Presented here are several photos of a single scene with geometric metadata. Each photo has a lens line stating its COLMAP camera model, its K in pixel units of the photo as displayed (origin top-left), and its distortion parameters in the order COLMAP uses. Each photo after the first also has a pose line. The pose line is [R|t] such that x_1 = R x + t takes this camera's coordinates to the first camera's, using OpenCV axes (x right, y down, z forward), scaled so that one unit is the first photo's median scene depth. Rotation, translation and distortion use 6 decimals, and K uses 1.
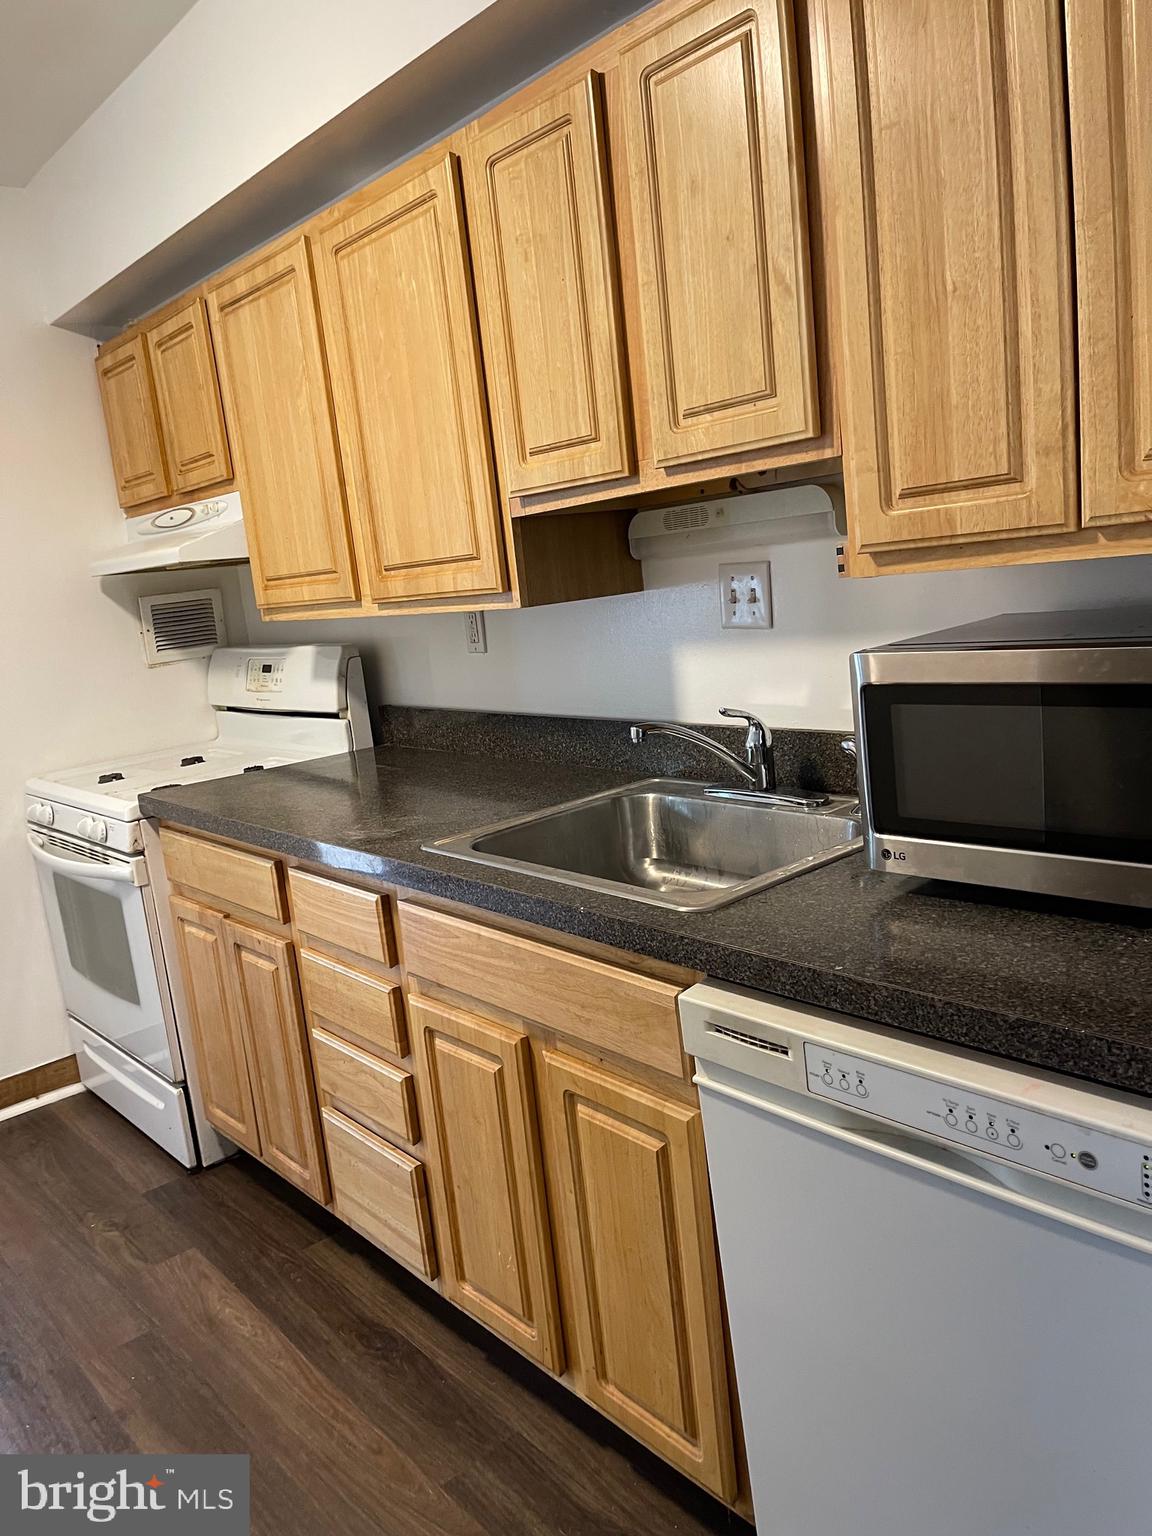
lens RADIAL K [[1196.3, 0, 576.0], [0, 1196.3, 768.0], [0, 0, 1]] dist [0.076210, -0.081496]
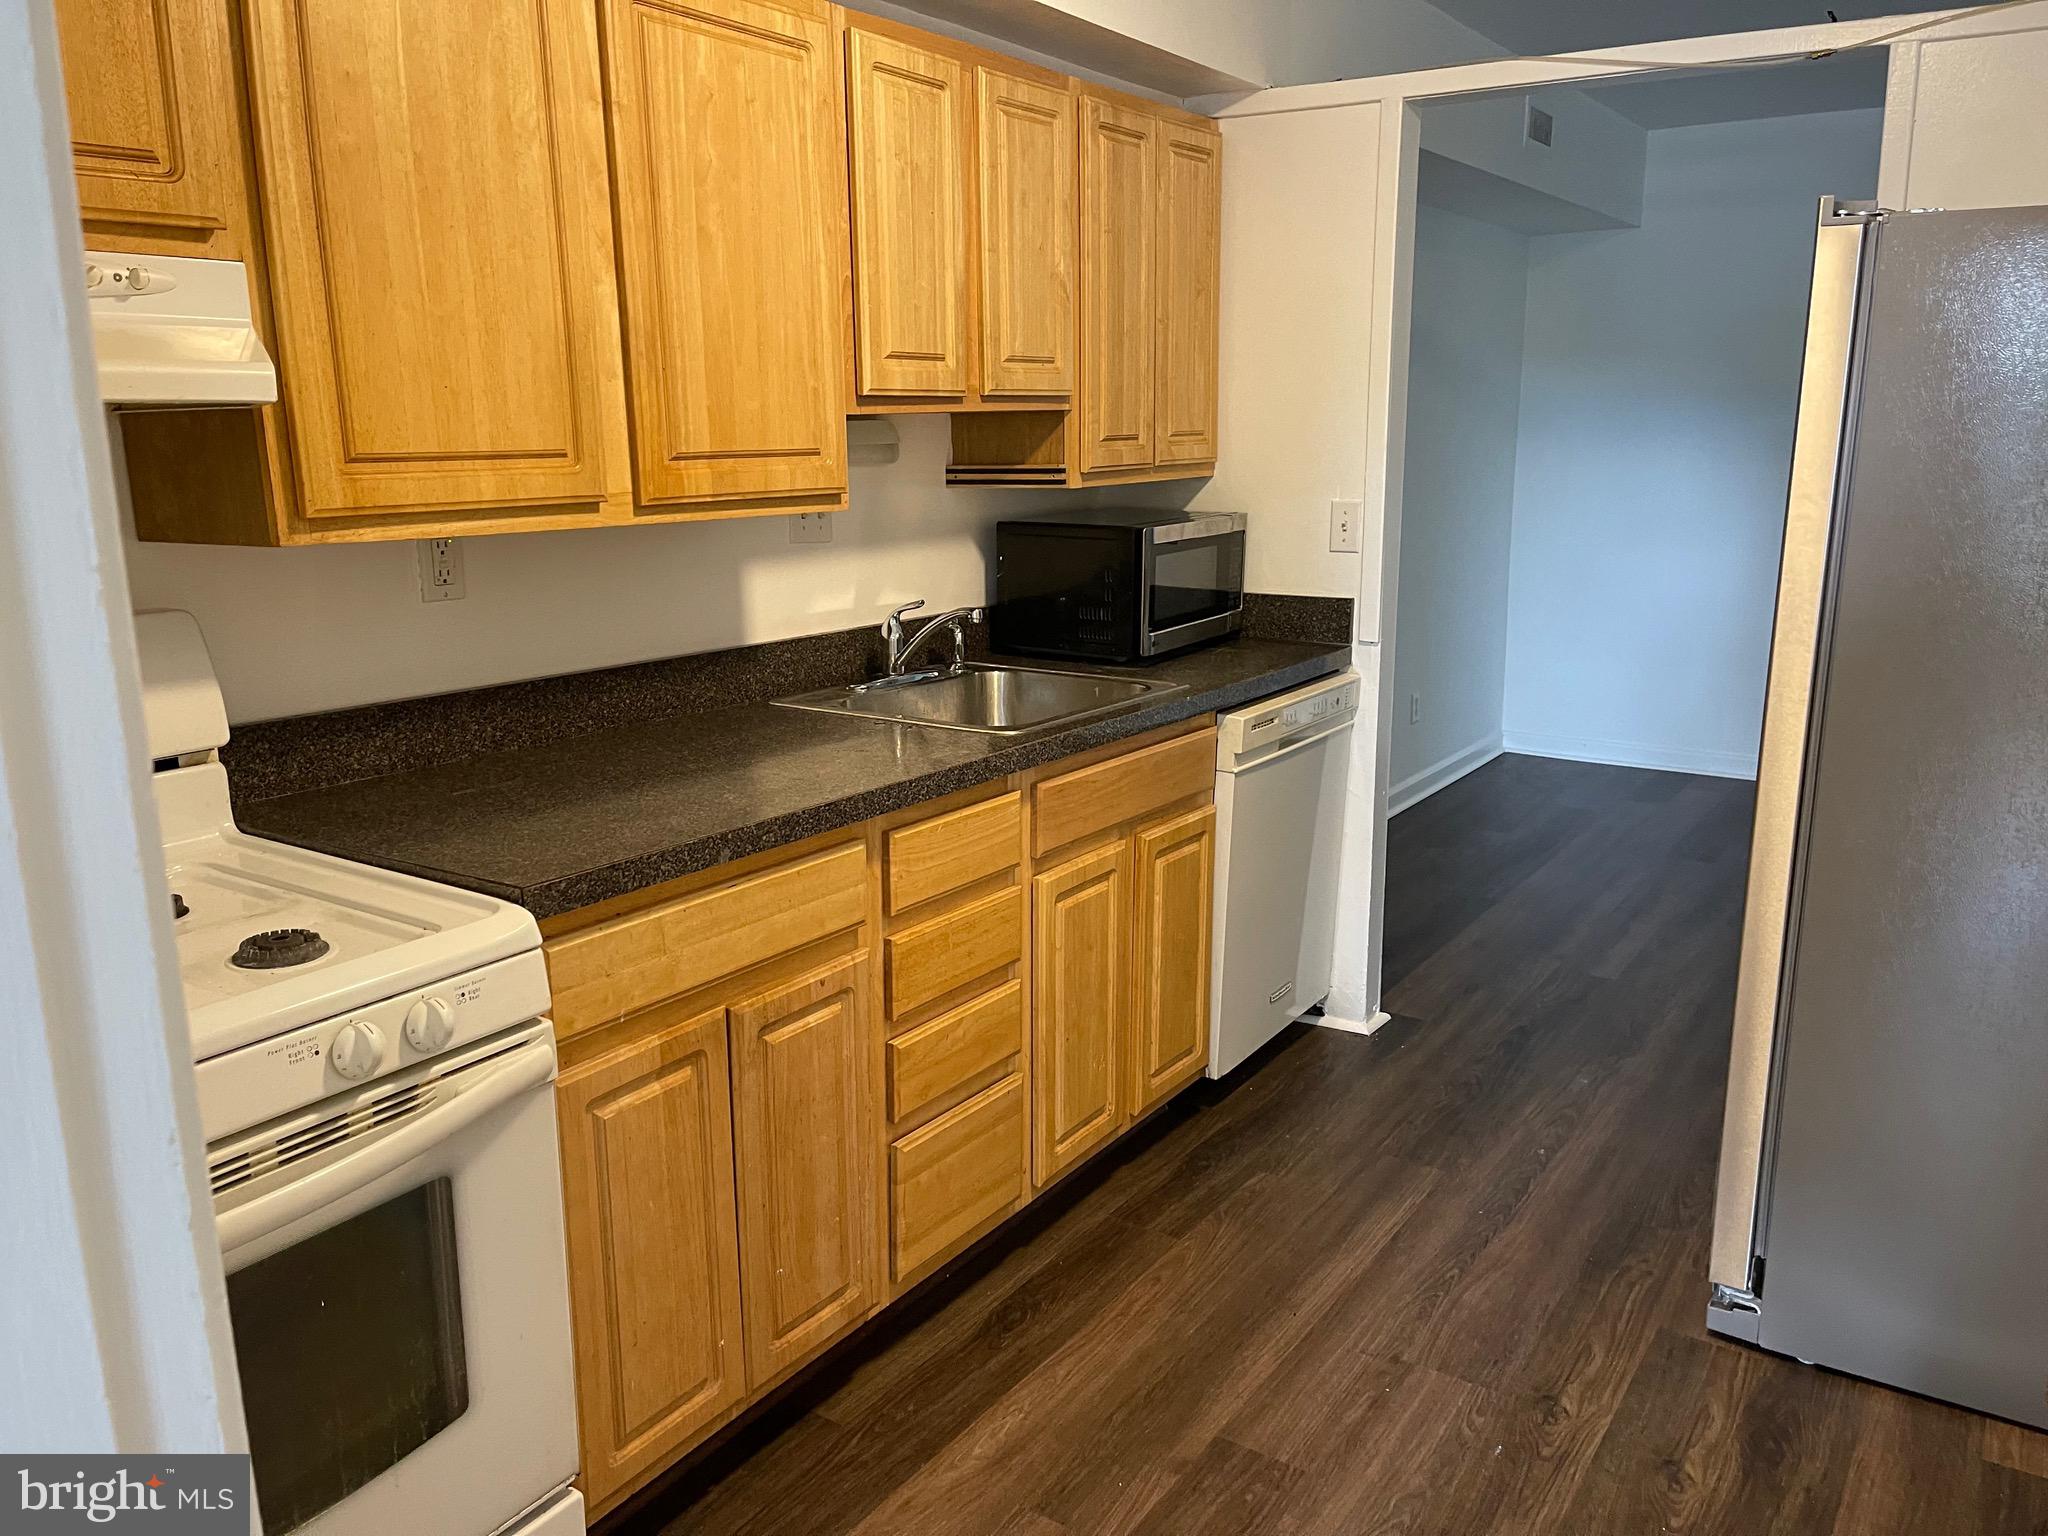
lens RADIAL K [[1595.1, 0, 1024.0], [0, 1595.1, 768.0], [0, 0, 1]] dist [0.076210, -0.081496]
pose [[-0.290719, -0.085094, 0.953017, -1.213021], [0.208960, 0.966347, 0.150028, -0.090555], [-0.933712, 0.242758, -0.263155, 1.159274]]
